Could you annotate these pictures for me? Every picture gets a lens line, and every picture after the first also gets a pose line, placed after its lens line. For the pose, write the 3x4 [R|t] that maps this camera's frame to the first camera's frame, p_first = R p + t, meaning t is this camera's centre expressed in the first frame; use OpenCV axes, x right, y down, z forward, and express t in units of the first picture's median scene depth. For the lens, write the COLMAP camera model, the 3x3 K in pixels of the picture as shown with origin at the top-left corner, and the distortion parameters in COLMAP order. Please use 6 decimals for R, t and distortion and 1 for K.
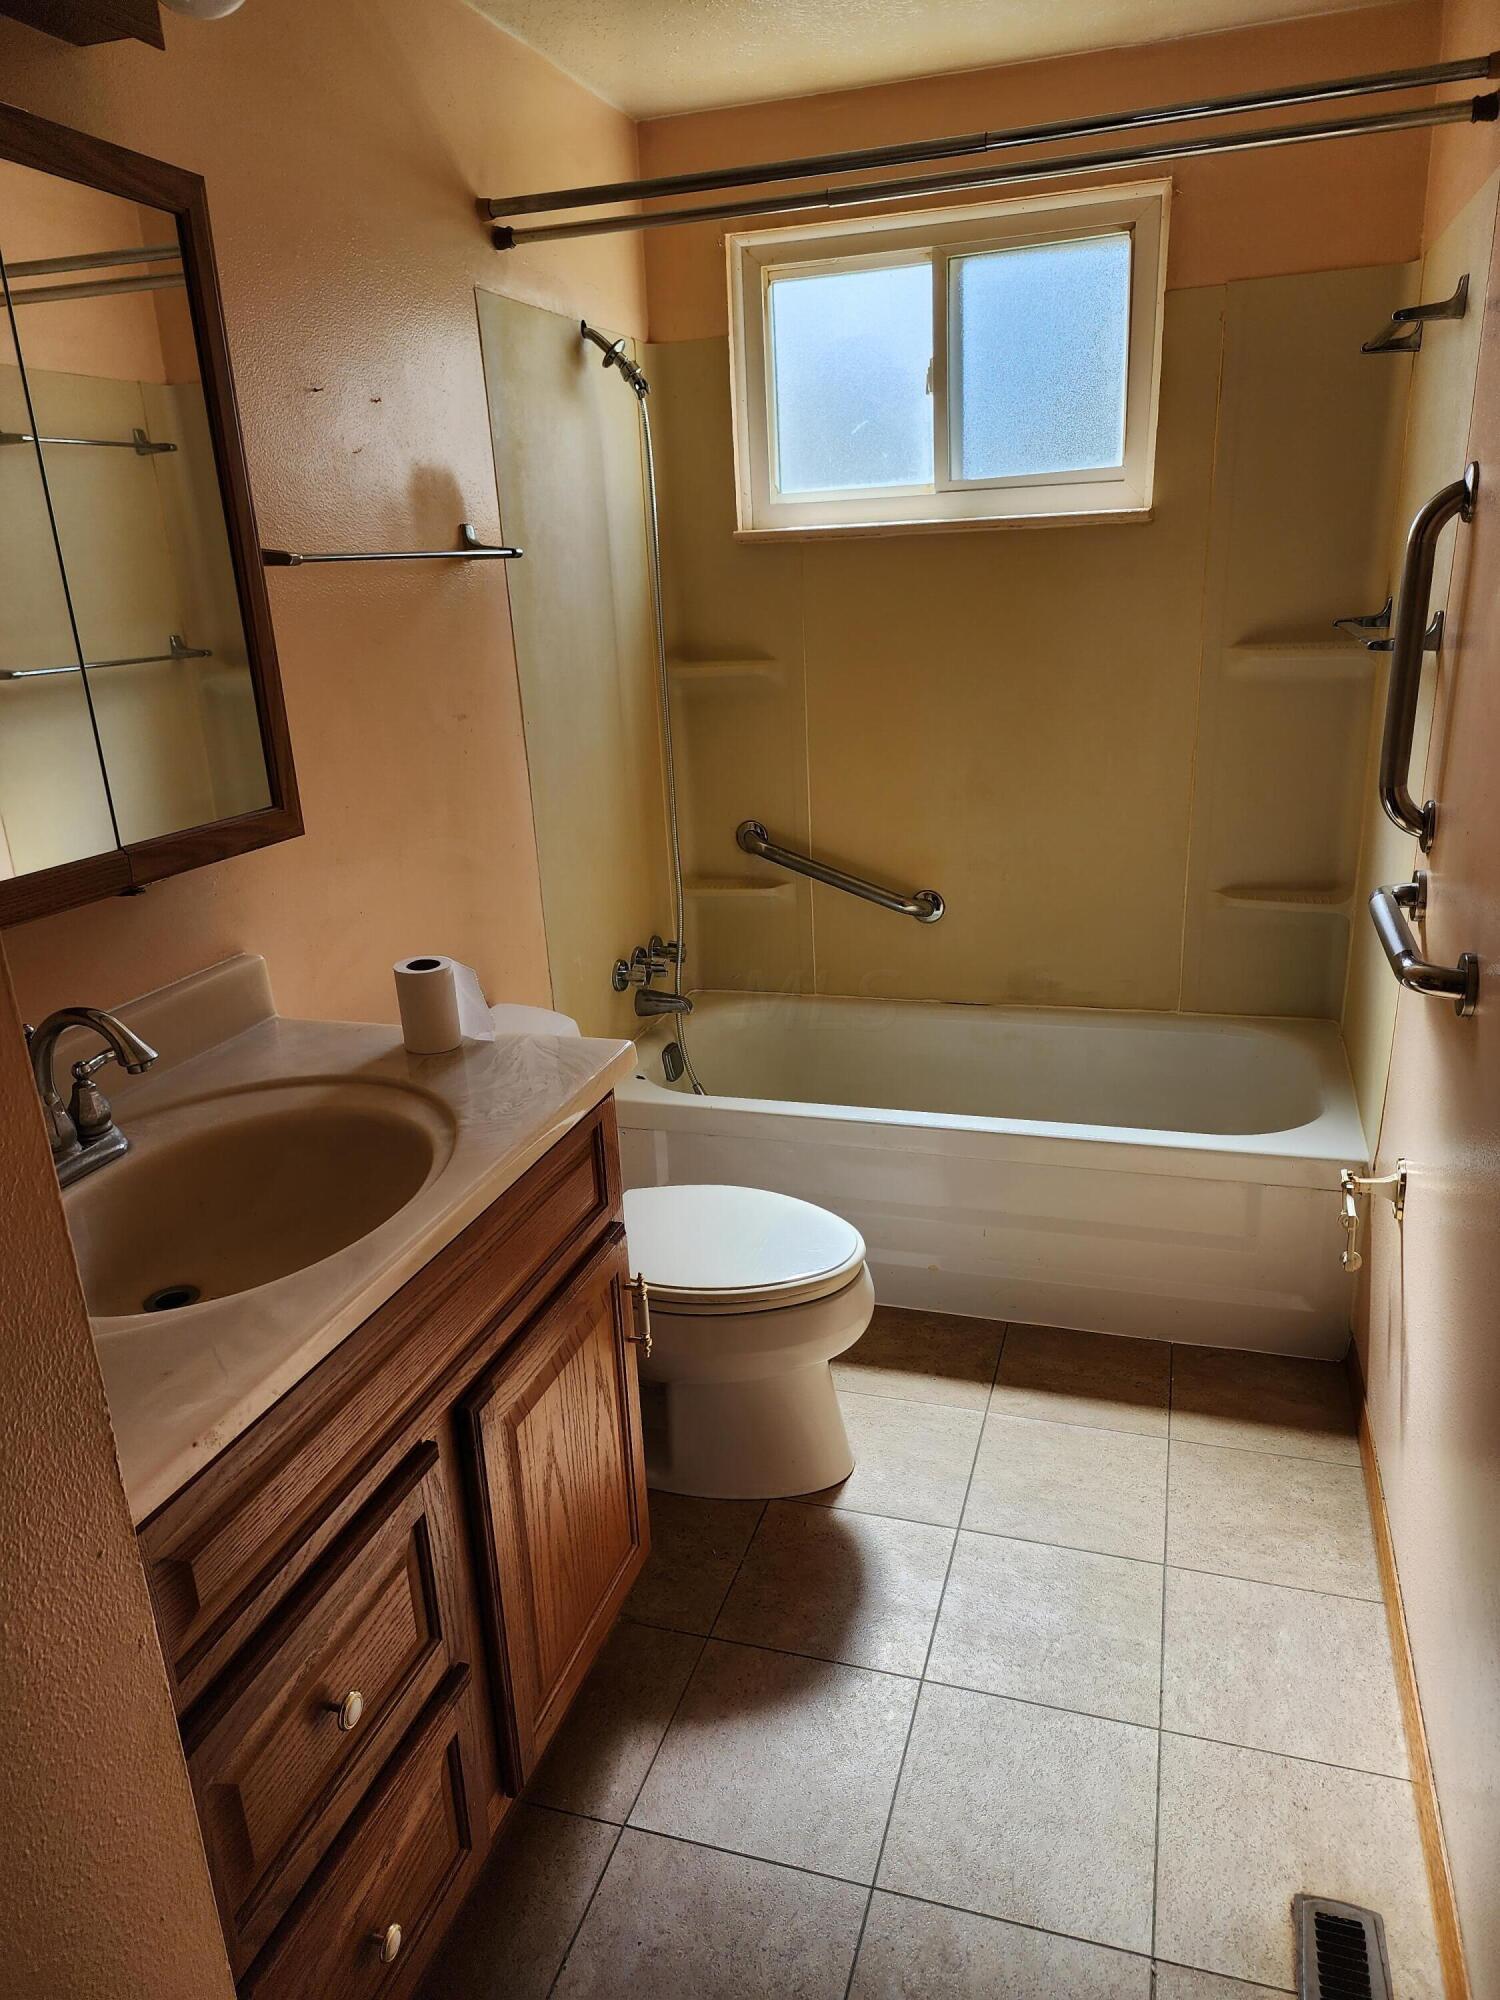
lens RADIAL K [[1347.1, 0, 754.9], [0, 1347.1, 1014.6], [0, 0, 1]] dist [0.060767, -0.052186]
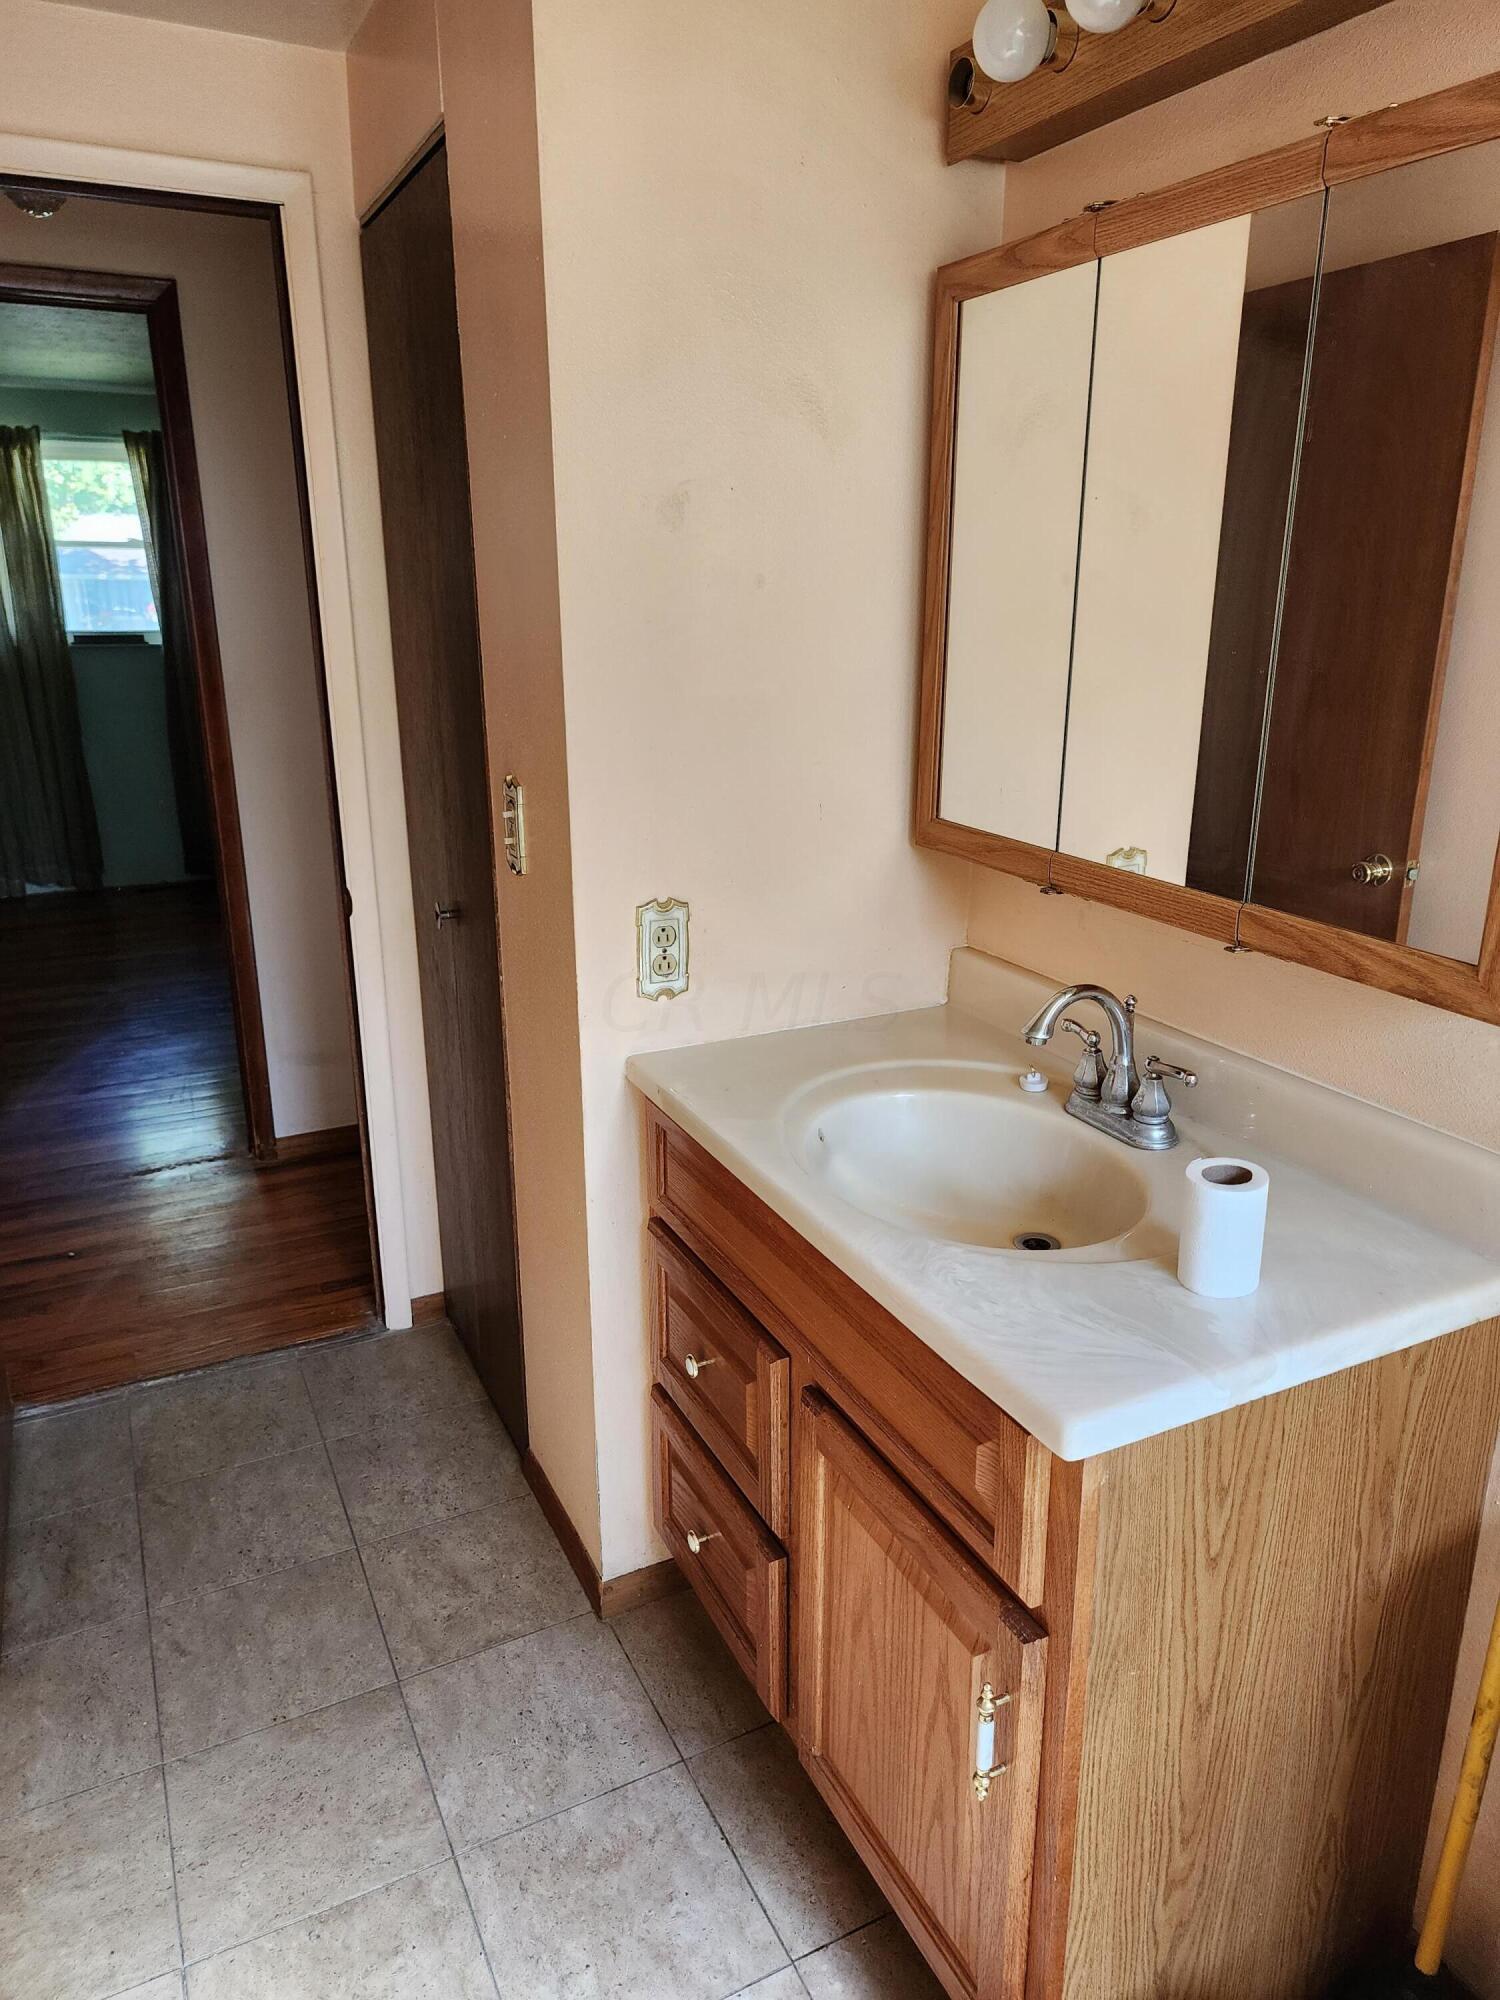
lens RADIAL K [[1347.1, 0, 754.9], [0, 1347.1, 1014.6], [0, 0, 1]] dist [0.060767, -0.052186]
pose [[-0.723272, 0.257849, -0.640618, 0.281956], [-0.186706, 0.820109, 0.540889, -0.350176], [0.664844, 0.510818, -0.545020, 0.920574]]
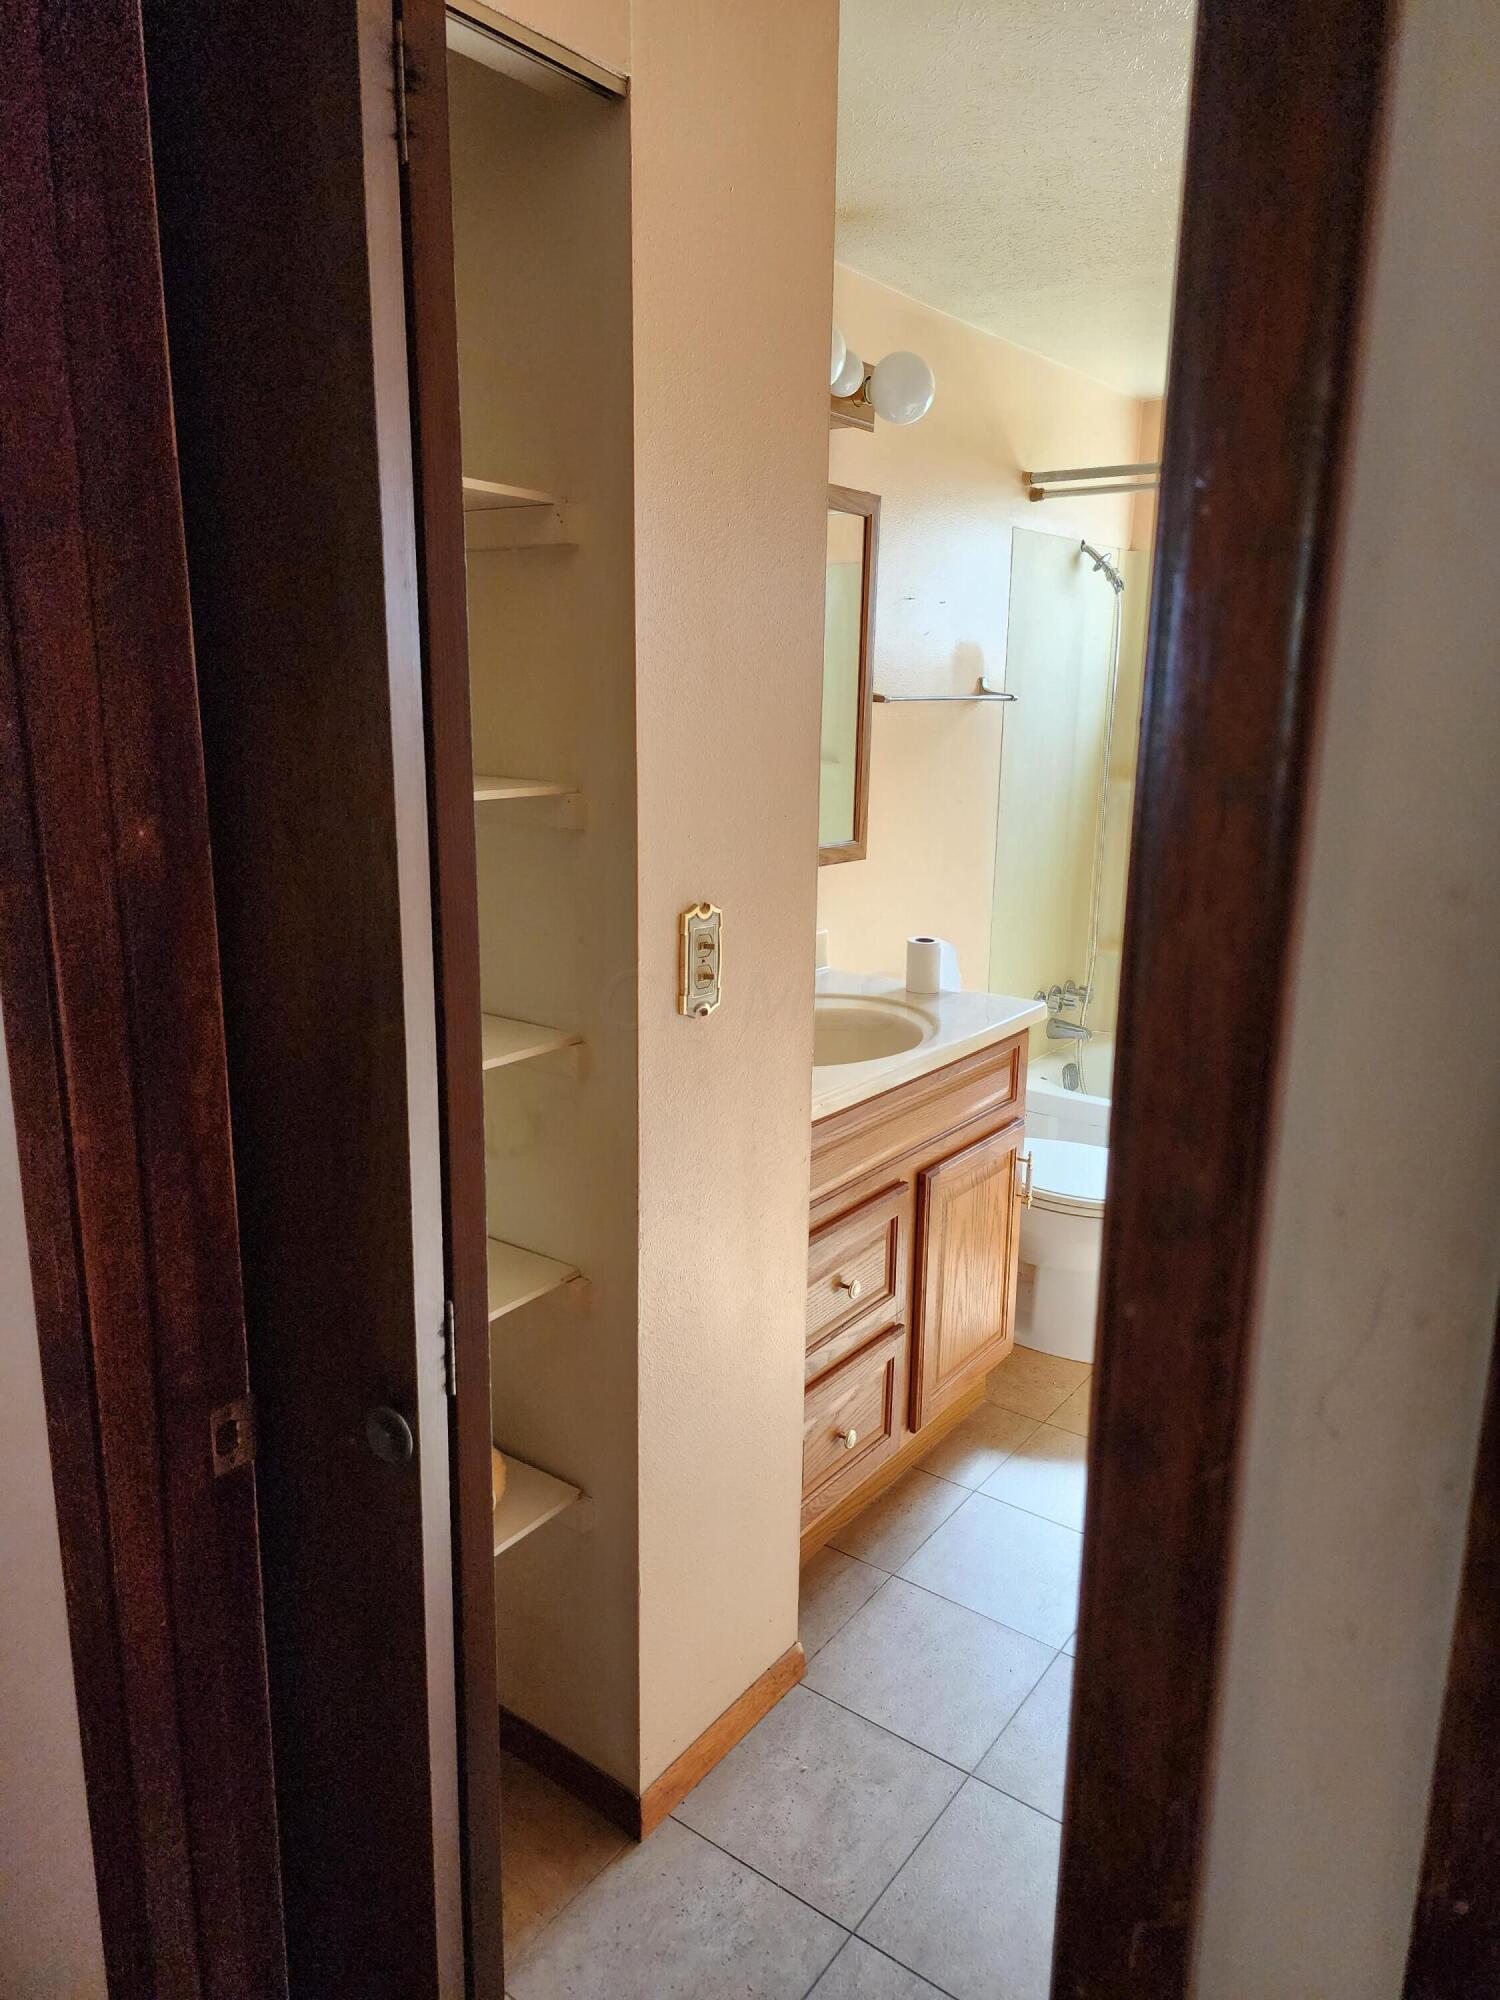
lens RADIAL K [[1347.1, 0, 754.9], [0, 1347.1, 1014.6], [0, 0, 1]] dist [0.060767, -0.052186]
pose [[0.944165, 0.132370, -0.301711, 0.053007], [-0.156734, 0.985941, -0.057916, 0.139123], [0.289803, 0.101970, 0.951639, -0.481203]]
